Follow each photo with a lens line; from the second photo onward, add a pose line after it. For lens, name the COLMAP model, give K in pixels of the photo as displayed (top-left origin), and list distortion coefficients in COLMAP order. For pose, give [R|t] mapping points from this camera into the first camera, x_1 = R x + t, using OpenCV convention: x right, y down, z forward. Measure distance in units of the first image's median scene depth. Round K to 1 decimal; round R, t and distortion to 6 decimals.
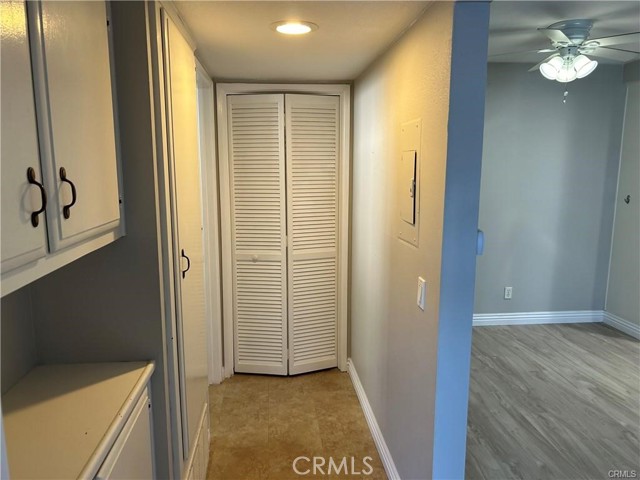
lens RADIAL K [[479.6, 0, 320.0], [0, 479.6, 240.0], [0, 0, 1]] dist [0.044306, -0.056793]
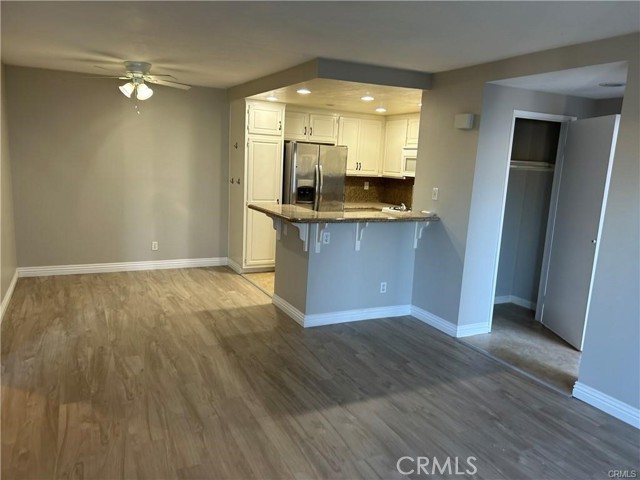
lens RADIAL K [[479.6, 0, 320.0], [0, 479.6, 240.0], [0, 0, 1]] dist [0.044306, -0.056793]
pose [[0.937716, -0.015364, 0.347064, 0.378246], [0.011436, 0.999845, 0.013364, 0.083983], [-0.347215, -0.008562, 0.937746, -0.501848]]
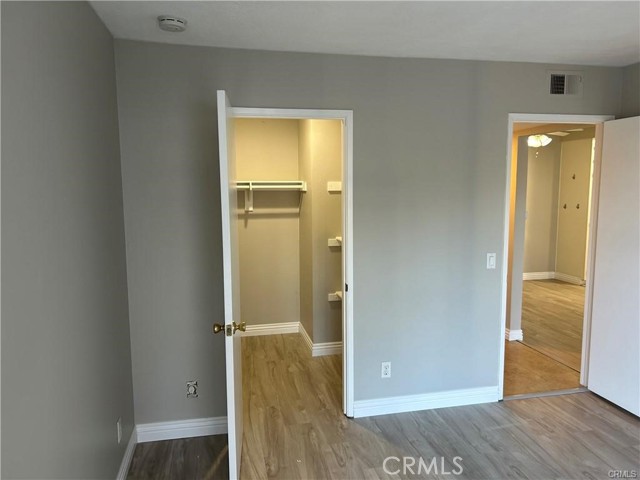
lens RADIAL K [[479.6, 0, 320.0], [0, 479.6, 240.0], [0, 0, 1]] dist [0.044306, -0.056793]
pose [[0.992994, -0.017843, 0.116809, -0.481313], [0.024181, 0.998298, -0.053076, 0.113719], [-0.115663, 0.055529, 0.991735, -0.669622]]
